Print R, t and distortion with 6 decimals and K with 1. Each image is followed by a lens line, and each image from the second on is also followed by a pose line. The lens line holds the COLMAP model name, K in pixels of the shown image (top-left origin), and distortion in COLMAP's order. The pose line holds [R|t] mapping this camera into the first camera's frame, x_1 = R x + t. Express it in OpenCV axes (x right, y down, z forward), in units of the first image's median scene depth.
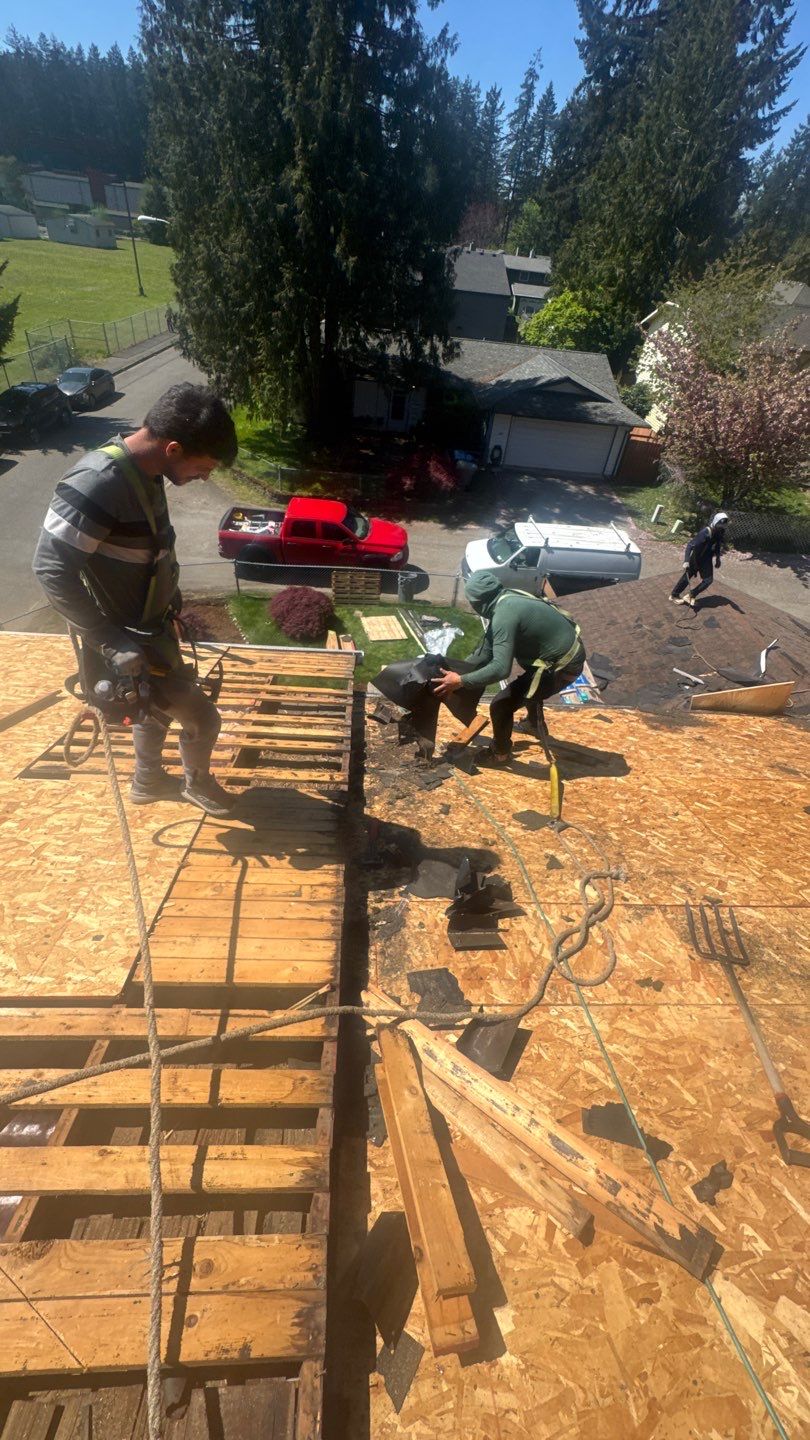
lens RADIAL K [[580.1, 0, 412.1], [0, 580.1, 721.2], [0, 0, 1]] dist [-0.005346, 0.000670]
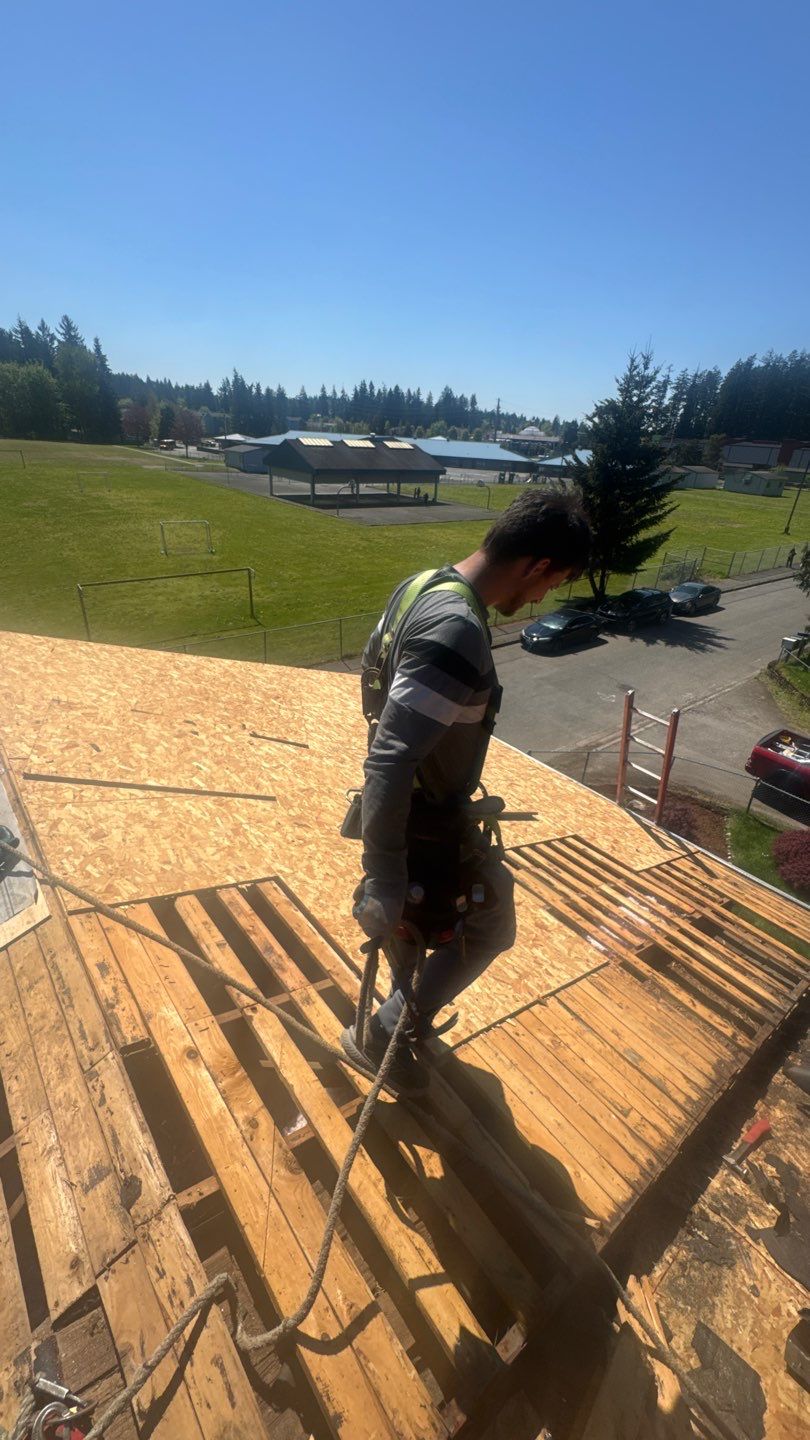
lens RADIAL K [[580.1, 0, 399.0], [0, 580.1, 713.0], [0, 0, 1]] dist [-0.005346, 0.000670]
pose [[0.597135, 0.290917, -0.747527, 0.081057], [-0.515267, 0.853333, -0.079509, 0.020269], [0.614759, 0.432654, 0.659455, -0.070690]]
